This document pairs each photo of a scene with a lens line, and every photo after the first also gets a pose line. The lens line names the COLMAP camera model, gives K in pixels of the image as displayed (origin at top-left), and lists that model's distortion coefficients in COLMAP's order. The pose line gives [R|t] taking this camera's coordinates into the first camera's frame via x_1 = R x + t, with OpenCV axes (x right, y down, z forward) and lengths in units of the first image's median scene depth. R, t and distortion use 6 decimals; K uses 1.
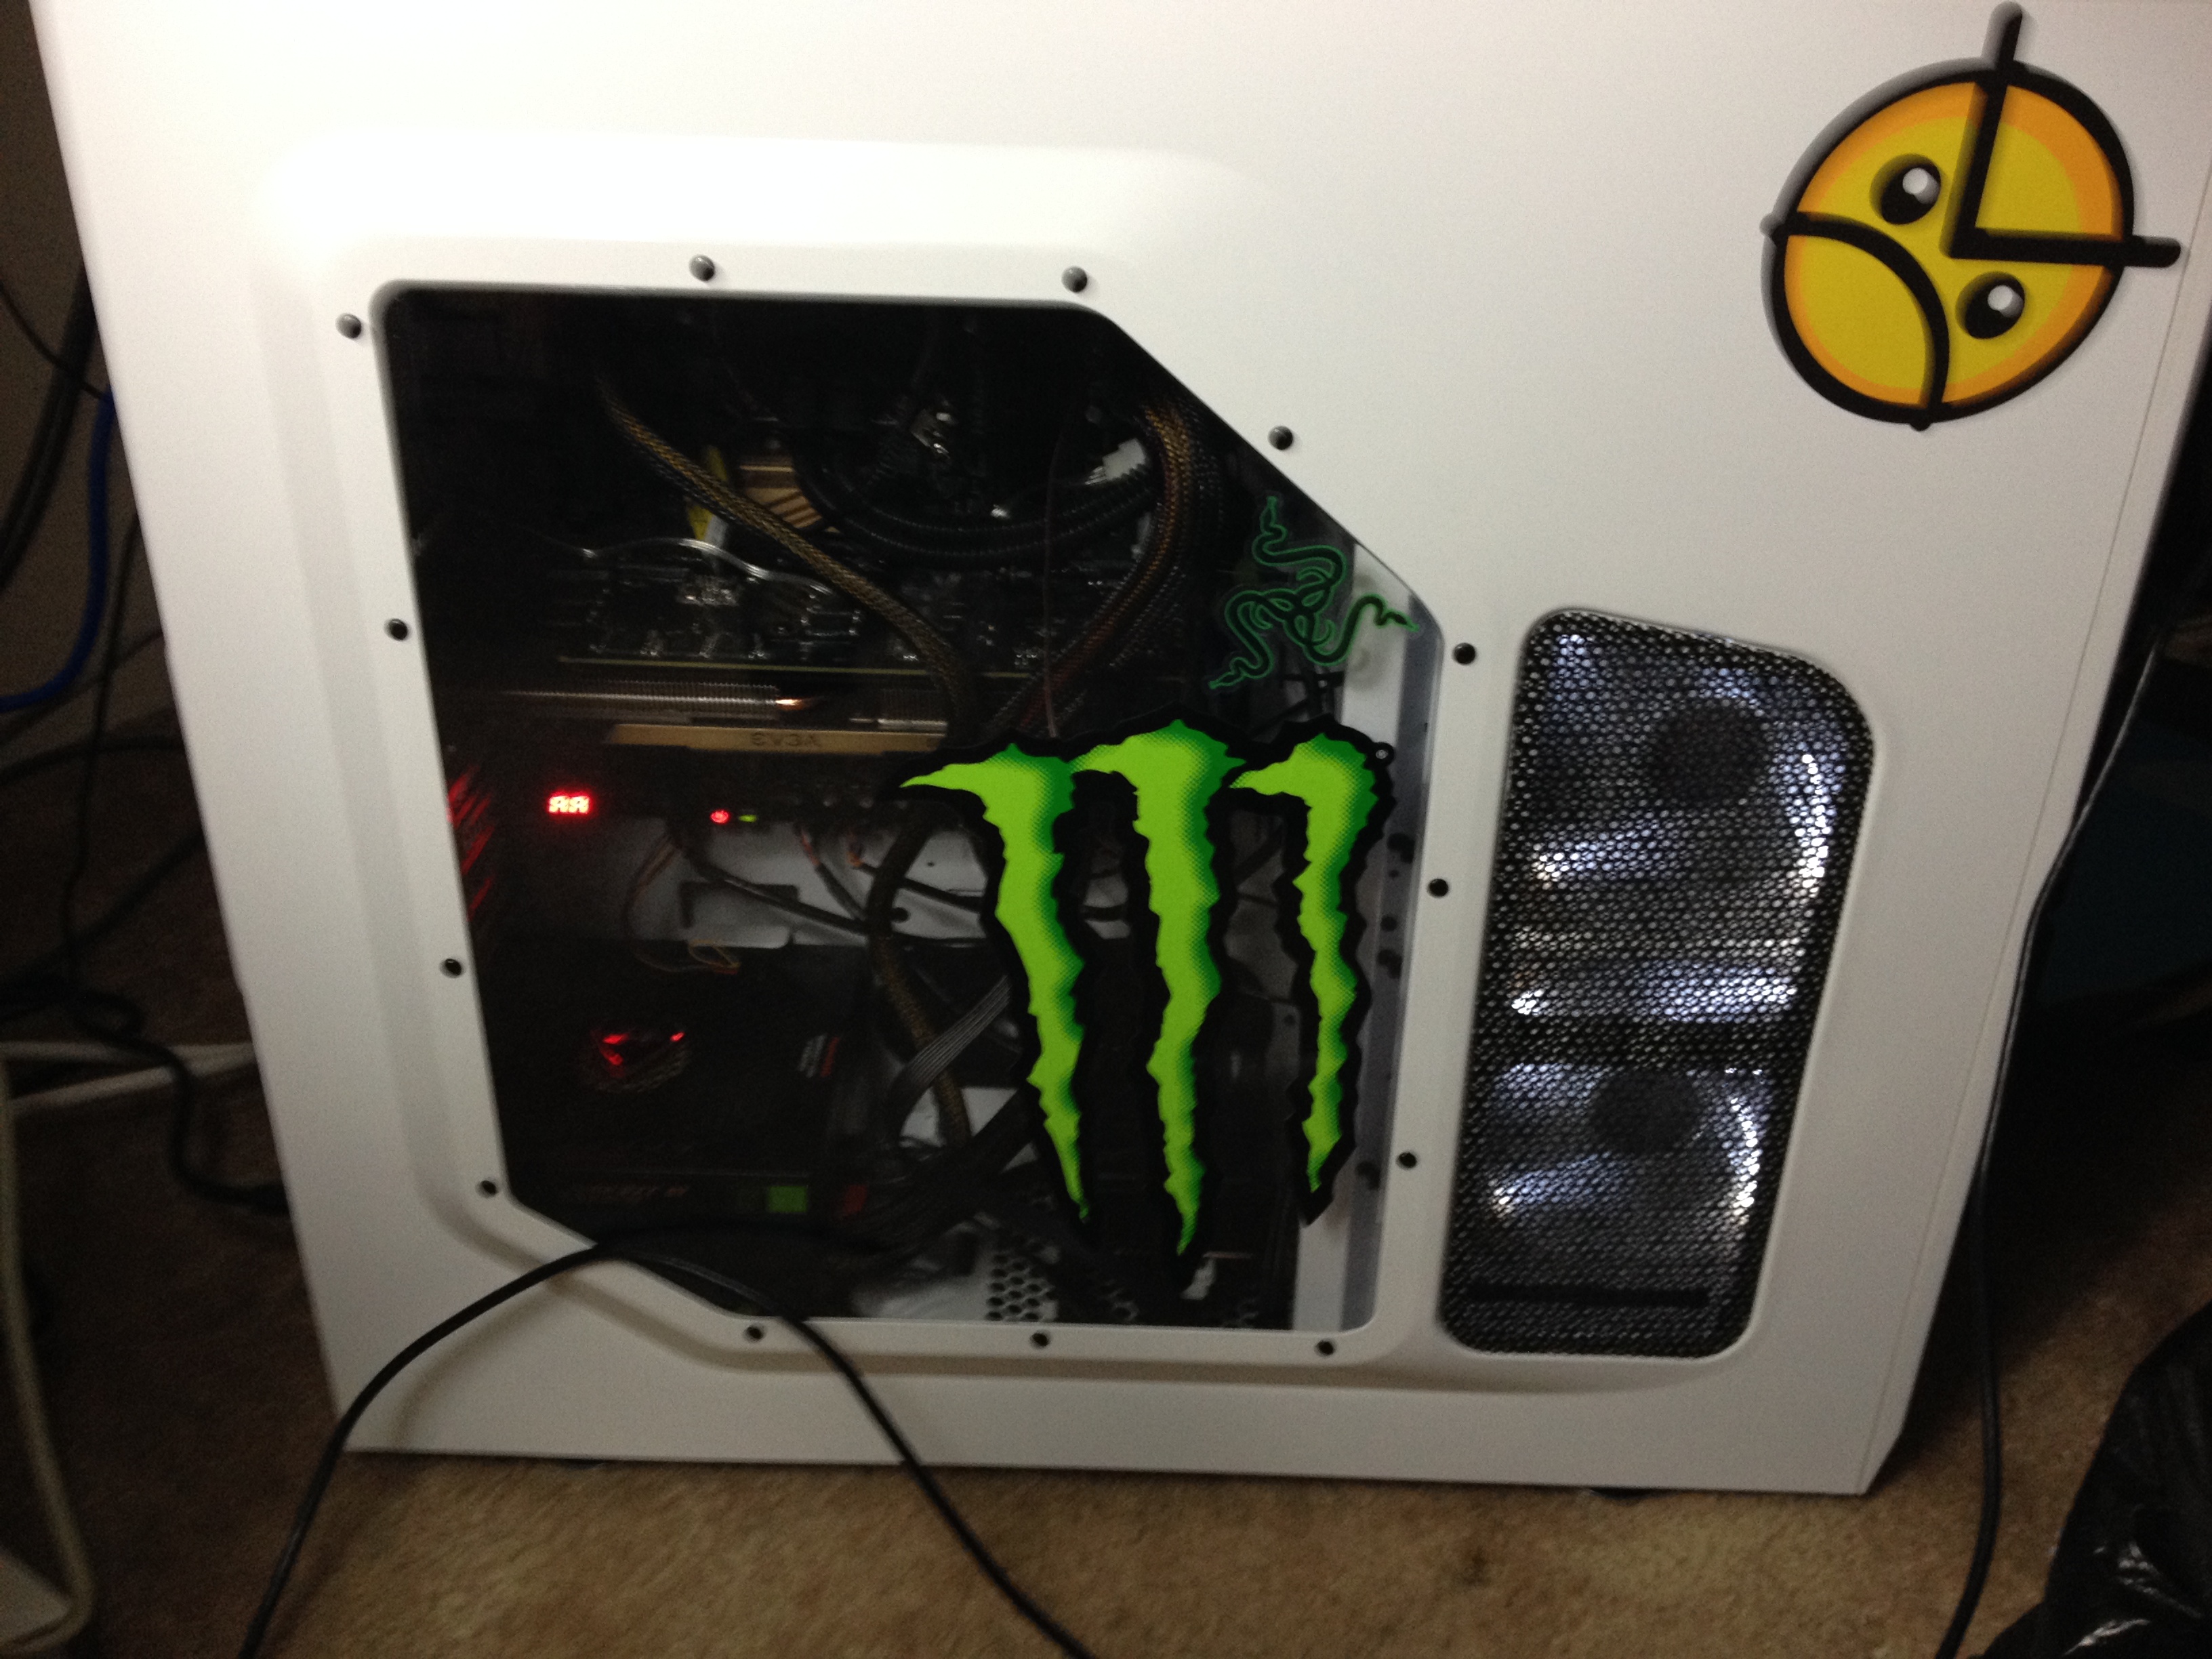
lens RADIAL K [[2129.5, 0, 1106.0], [0, 2129.5, 829.5], [0, 0, 1]] dist [0.125303, -0.300215]
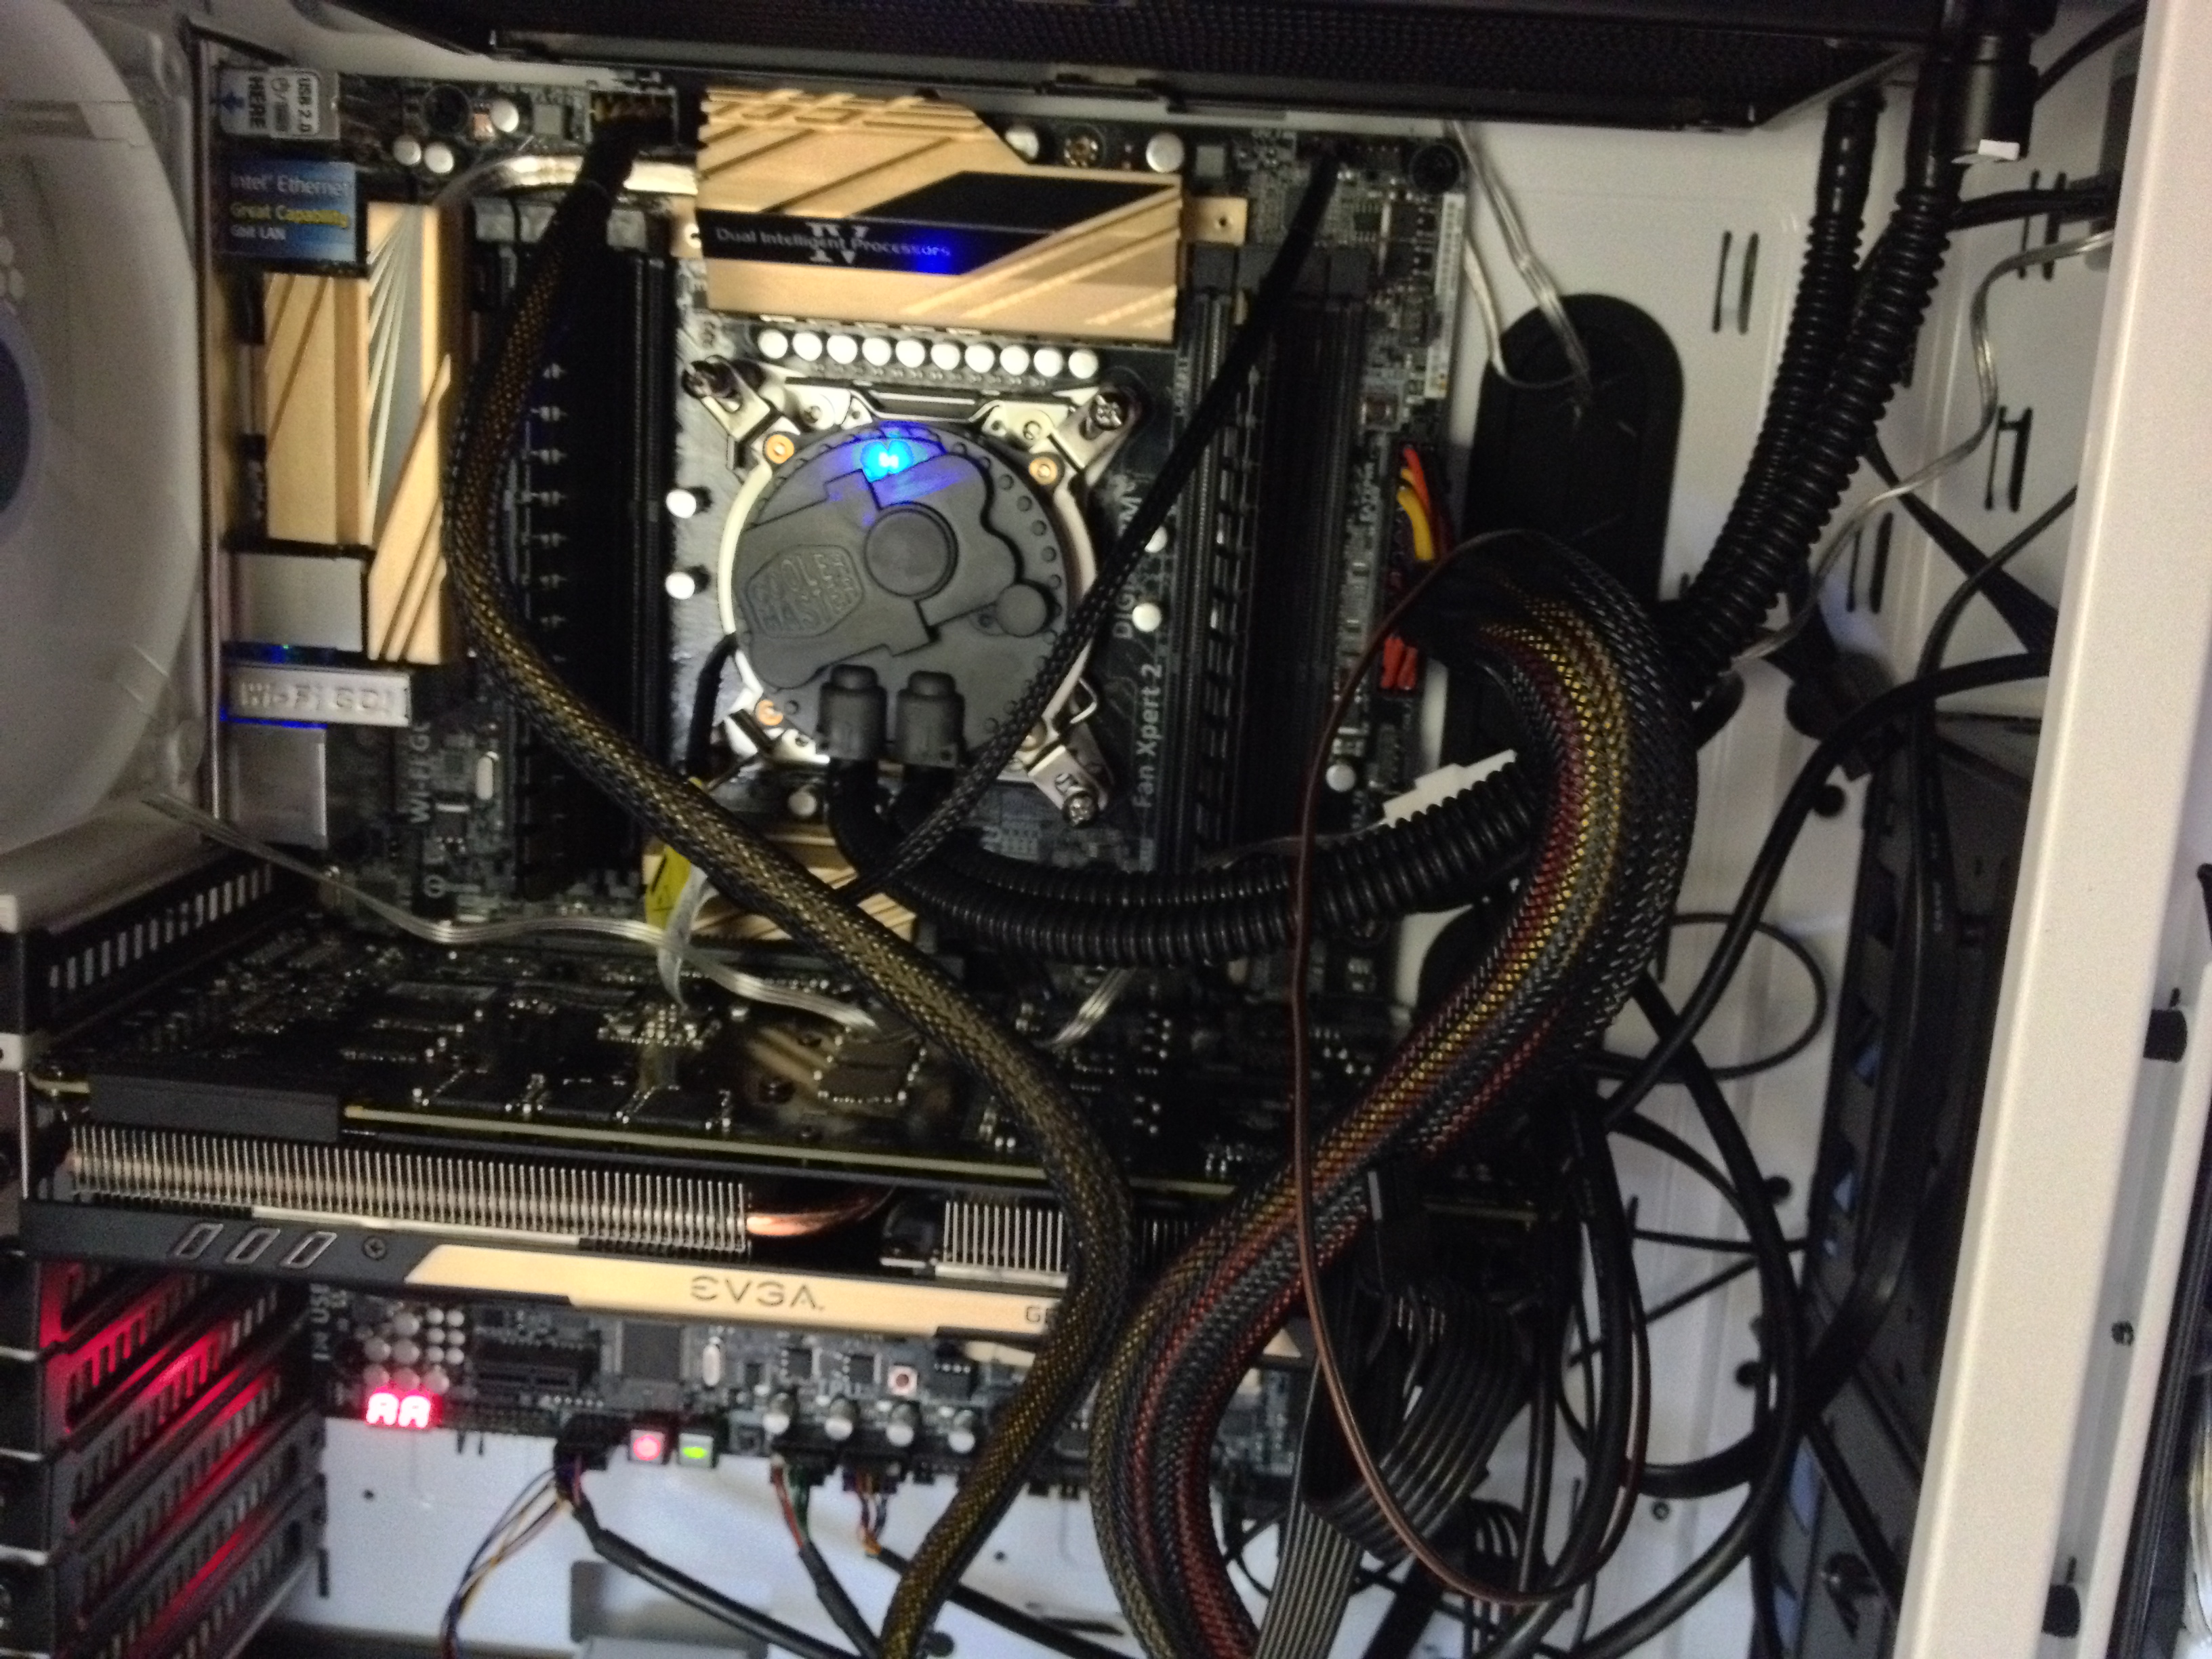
lens RADIAL K [[2129.5, 0, 1106.0], [0, 2129.5, 829.5], [0, 0, 1]] dist [0.125303, -0.300215]
pose [[0.997591, 0.054540, -0.042865, -0.046942], [-0.064965, 0.951212, -0.301621, 0.003283], [0.024323, 0.303679, 0.952464, 0.455173]]
